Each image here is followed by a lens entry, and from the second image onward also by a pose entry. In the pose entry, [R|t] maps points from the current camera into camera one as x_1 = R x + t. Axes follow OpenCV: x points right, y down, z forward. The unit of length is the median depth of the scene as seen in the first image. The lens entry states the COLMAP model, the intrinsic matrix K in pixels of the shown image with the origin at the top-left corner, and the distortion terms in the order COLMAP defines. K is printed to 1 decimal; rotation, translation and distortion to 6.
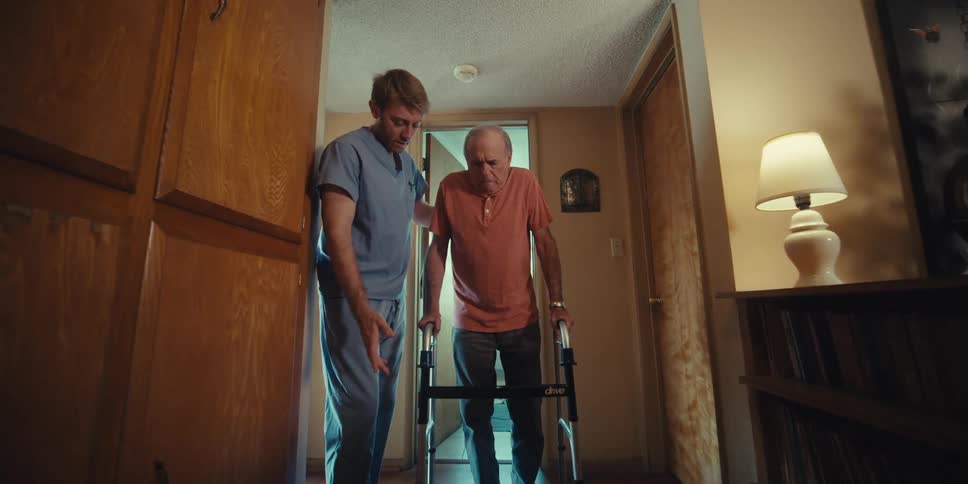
lens RADIAL K [[397.7, 0, 485.4], [0, 397.7, 242.6], [0, 0, 1]] dist [-0.020979, 0.000687]
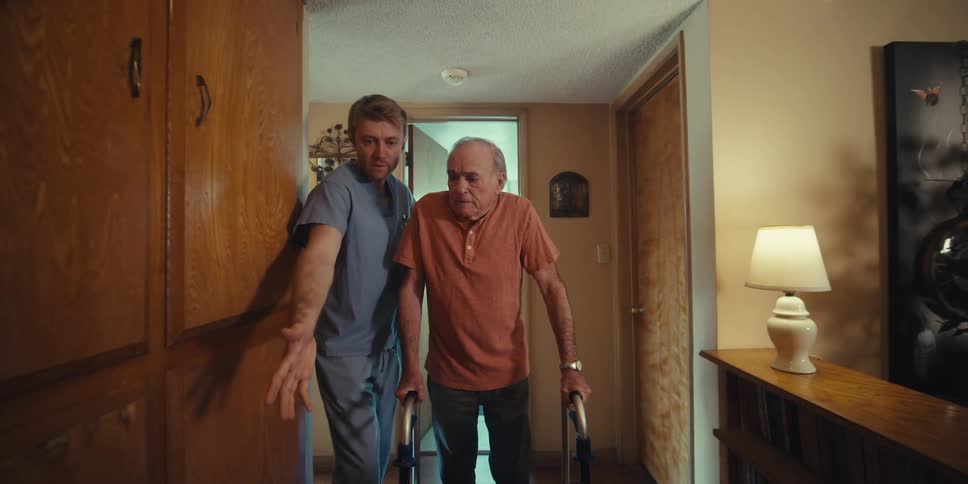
lens RADIAL K [[411.2, 0, 484.0], [0, 411.2, 242.0], [0, 0, 1]] dist [-0.023611, 0.000401]
pose [[0.997996, 0.002086, 0.063244, -0.046271], [-0.011875, 0.987873, 0.154812, -0.221015], [-0.062154, -0.155253, 0.985918, -0.004310]]
